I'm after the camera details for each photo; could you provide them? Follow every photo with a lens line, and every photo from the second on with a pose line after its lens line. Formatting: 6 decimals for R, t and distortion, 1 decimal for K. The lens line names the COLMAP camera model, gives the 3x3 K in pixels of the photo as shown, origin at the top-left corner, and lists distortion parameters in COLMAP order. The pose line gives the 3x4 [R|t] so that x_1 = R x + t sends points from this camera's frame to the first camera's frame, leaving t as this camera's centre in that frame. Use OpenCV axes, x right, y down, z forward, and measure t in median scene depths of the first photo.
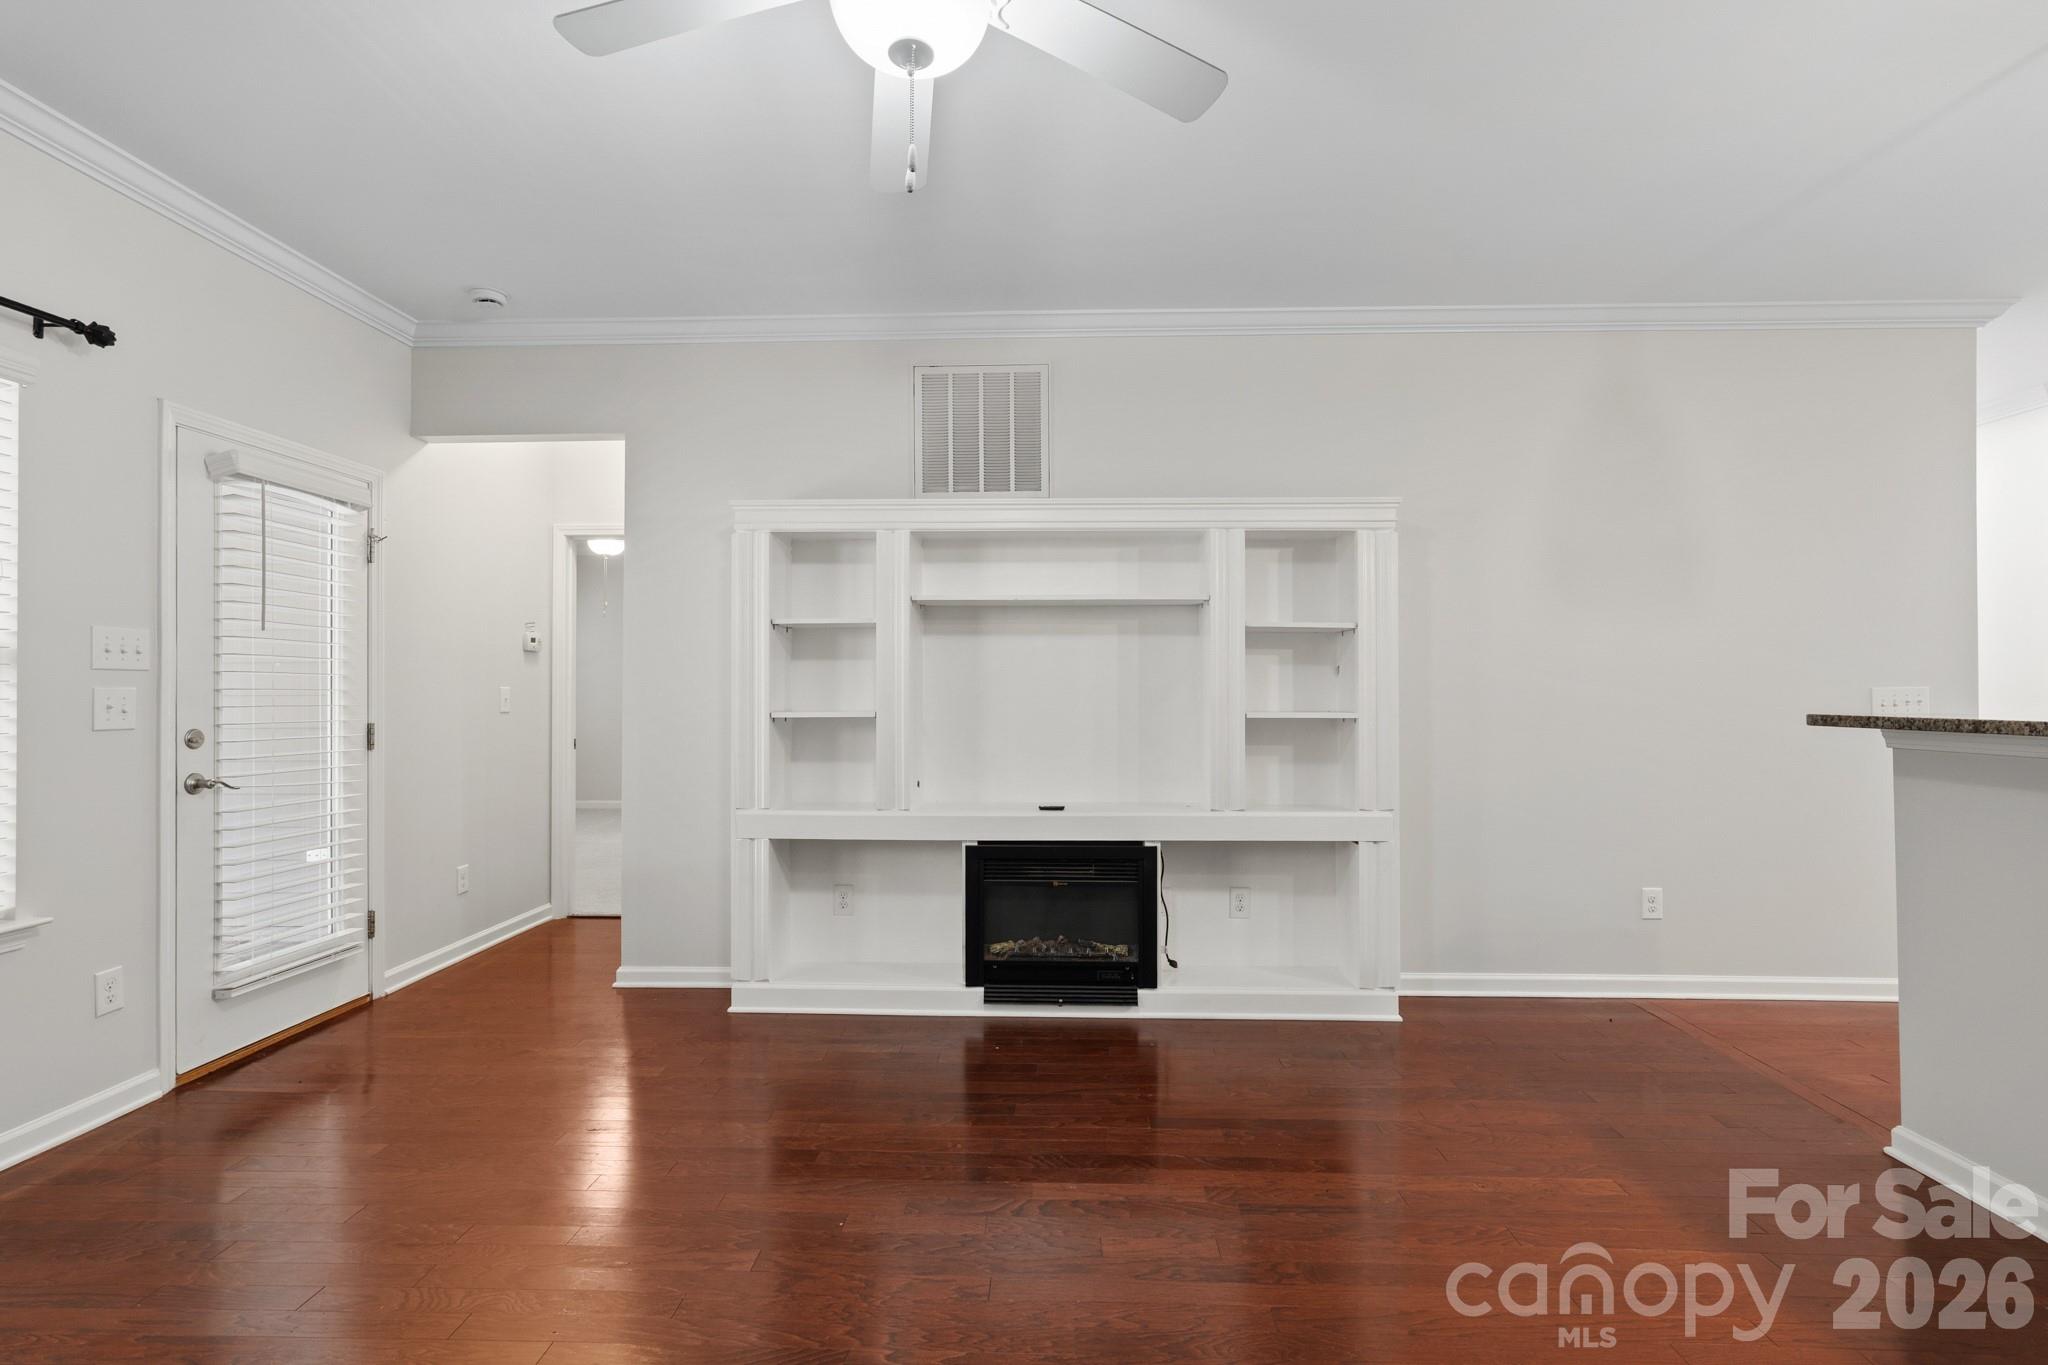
lens RADIAL K [[963.3, 0, 1026.1], [0, 963.3, 681.8], [0, 0, 1]] dist [-0.012996, 0.008482]
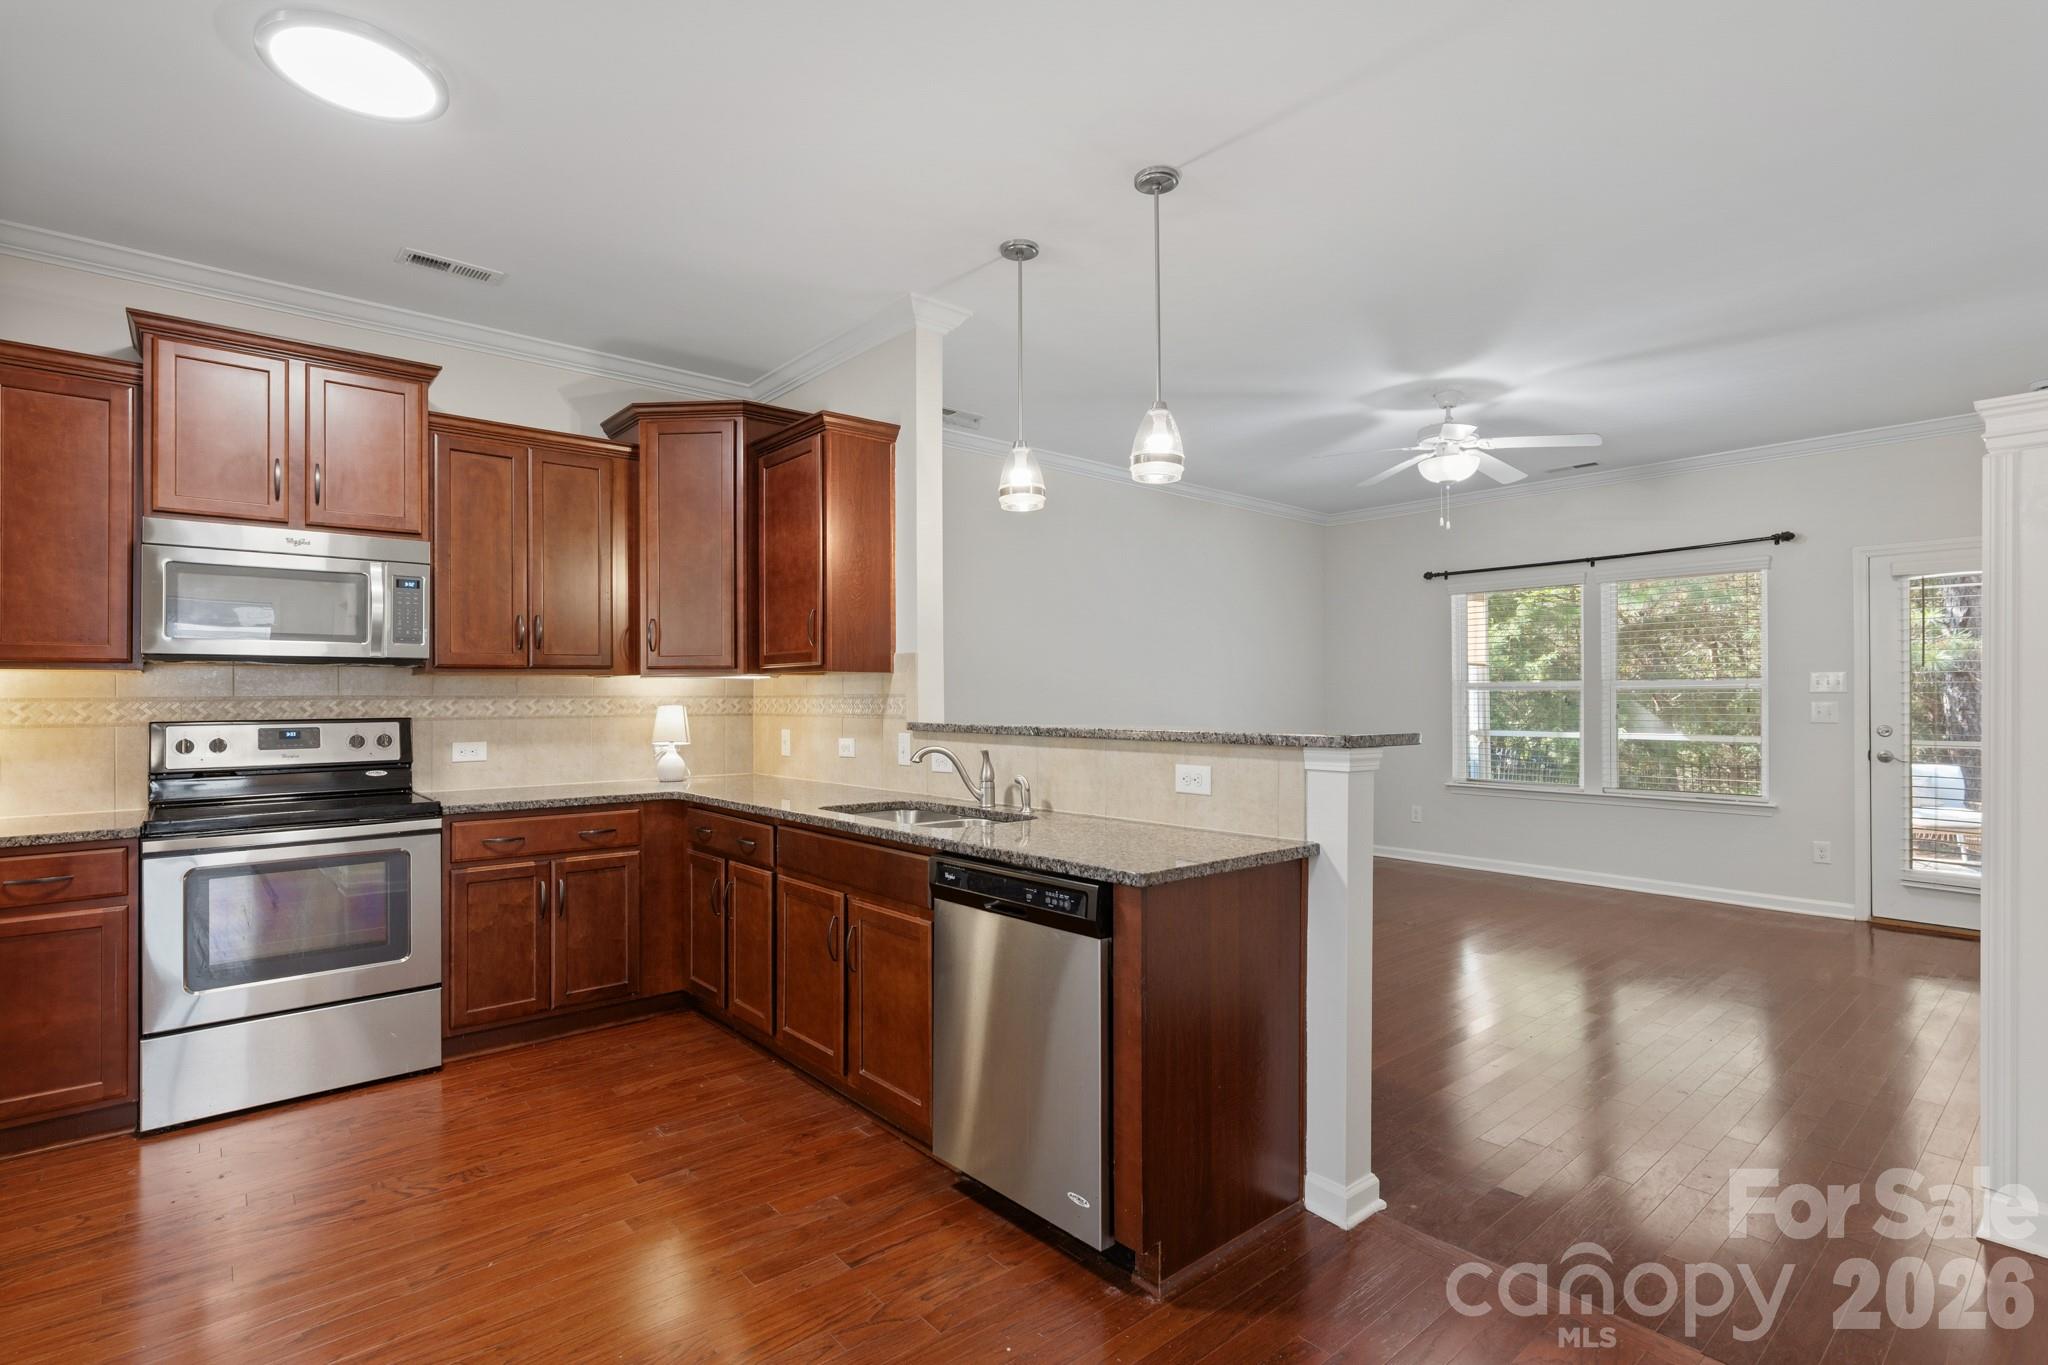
lens RADIAL K [[963.3, 0, 1013.3], [0, 963.3, 695.7], [0, 0, 1]] dist [-0.012996, 0.008482]
pose [[-0.738165, -0.002764, -0.674614, 1.272435], [0.005582, 0.999932, -0.010205, 0.003305], [0.674597, -0.011299, -0.738100, 1.031065]]
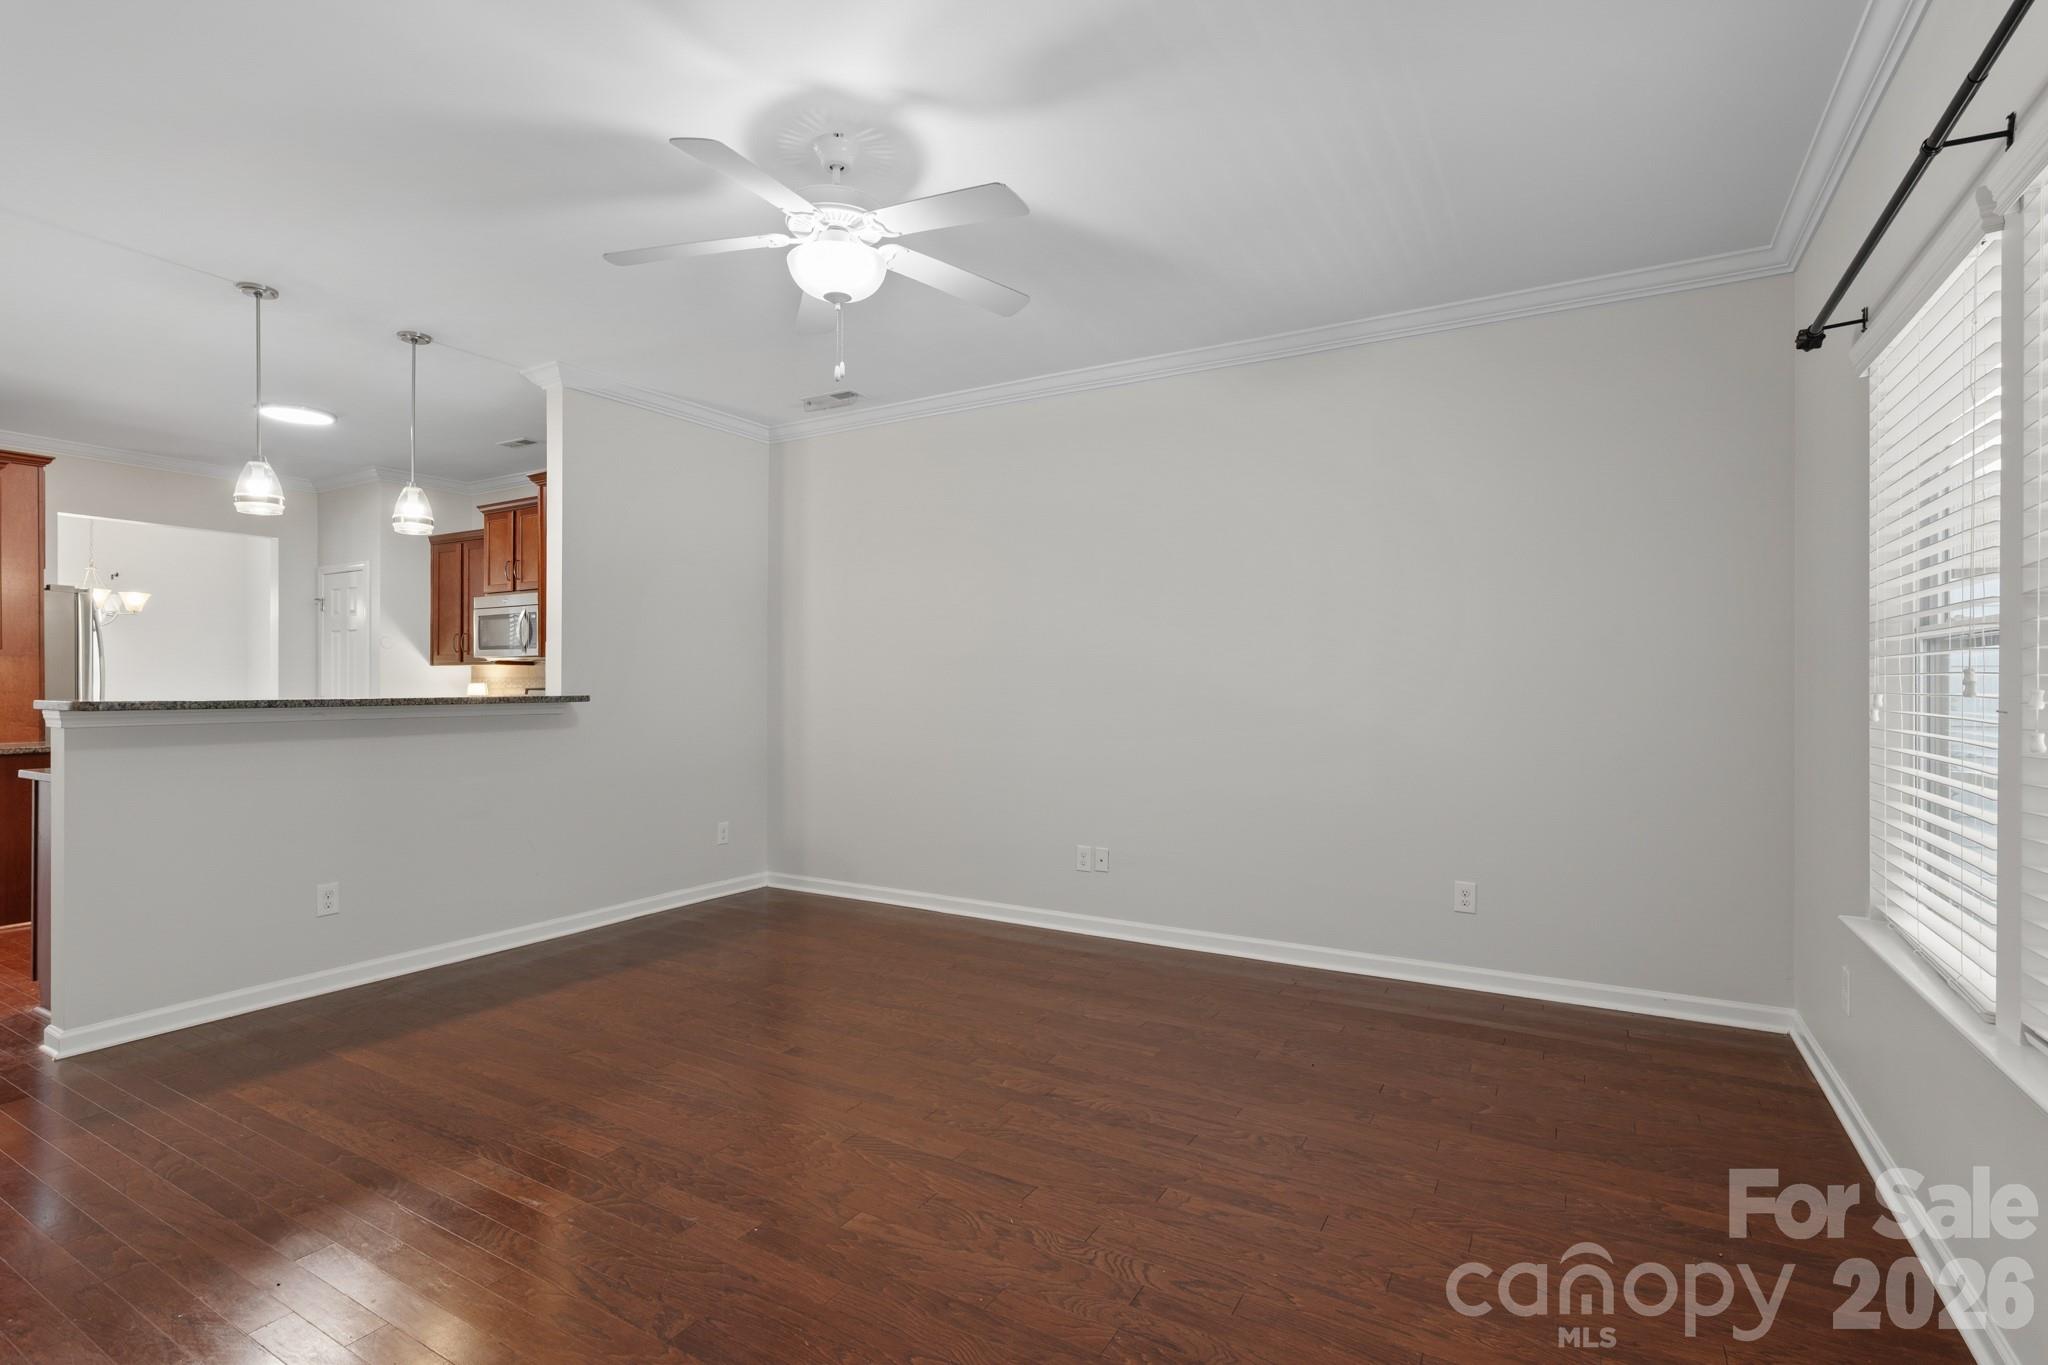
lens RADIAL K [[963.3, 0, 1031.3], [0, 963.3, 694.9], [0, 0, 1]] dist [-0.012996, 0.008482]
pose [[-0.883587, -0.008434, 0.468191, -0.549790], [-0.005657, 0.999957, 0.007336, 0.006709], [-0.468233, 0.003833, -0.883597, 1.064296]]
